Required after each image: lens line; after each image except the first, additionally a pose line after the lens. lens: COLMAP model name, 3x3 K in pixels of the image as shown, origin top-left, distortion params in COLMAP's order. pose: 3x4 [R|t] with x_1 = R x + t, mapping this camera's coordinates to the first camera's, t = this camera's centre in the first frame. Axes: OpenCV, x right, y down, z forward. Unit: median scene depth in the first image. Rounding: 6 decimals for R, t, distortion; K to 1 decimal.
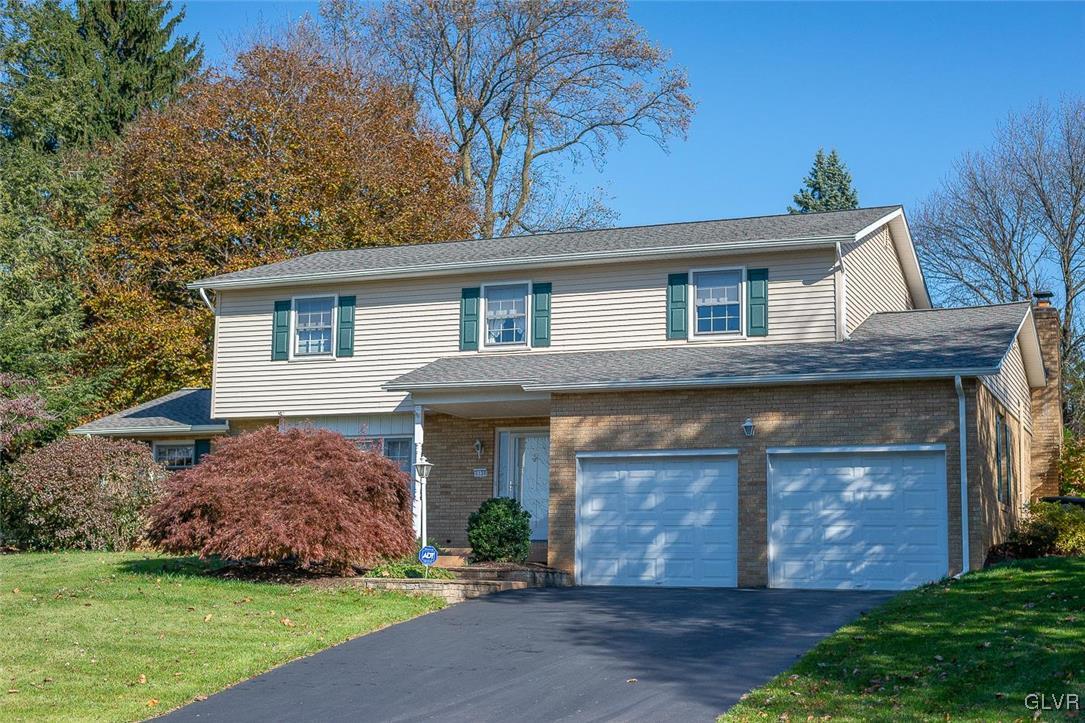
lens RADIAL K [[1549.6, 0, 542.5], [0, 1549.6, 361.5], [0, 0, 1]] dist [0.026436, 0.015095]
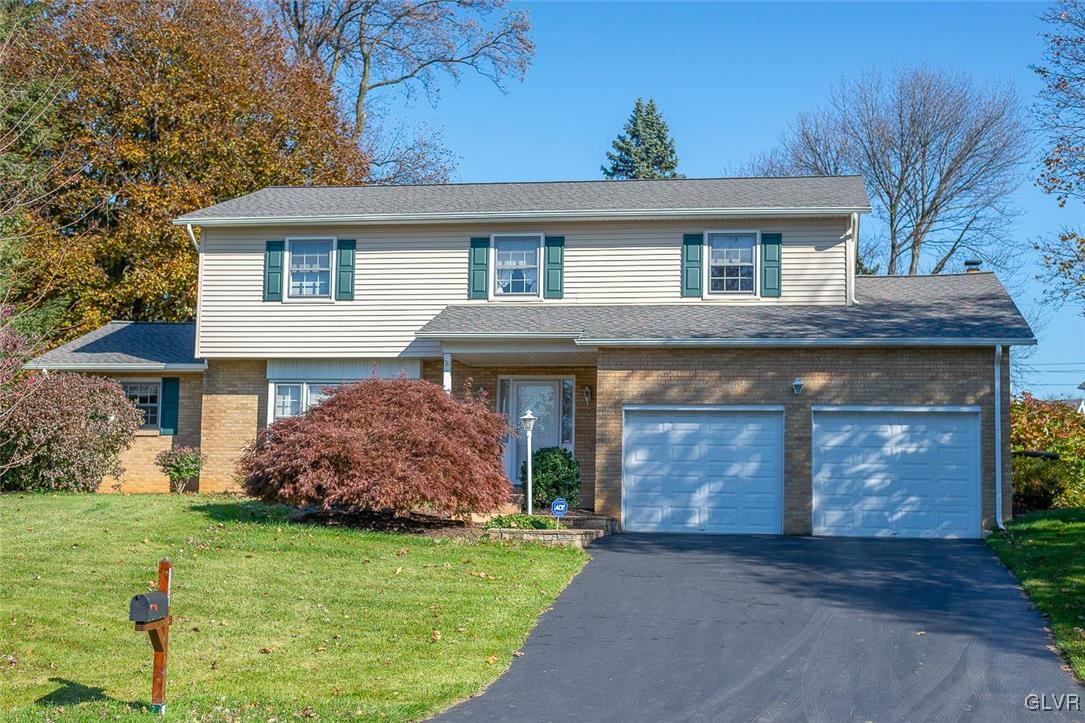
lens RADIAL K [[1549.6, 0, 542.5], [0, 1549.6, 361.5], [0, 0, 1]] dist [0.026436, 0.015095]
pose [[0.976416, 0.023991, 0.214560, -0.246002], [-0.034623, 0.998344, 0.045933, -0.015958], [-0.213103, -0.052278, 0.975630, -0.006095]]
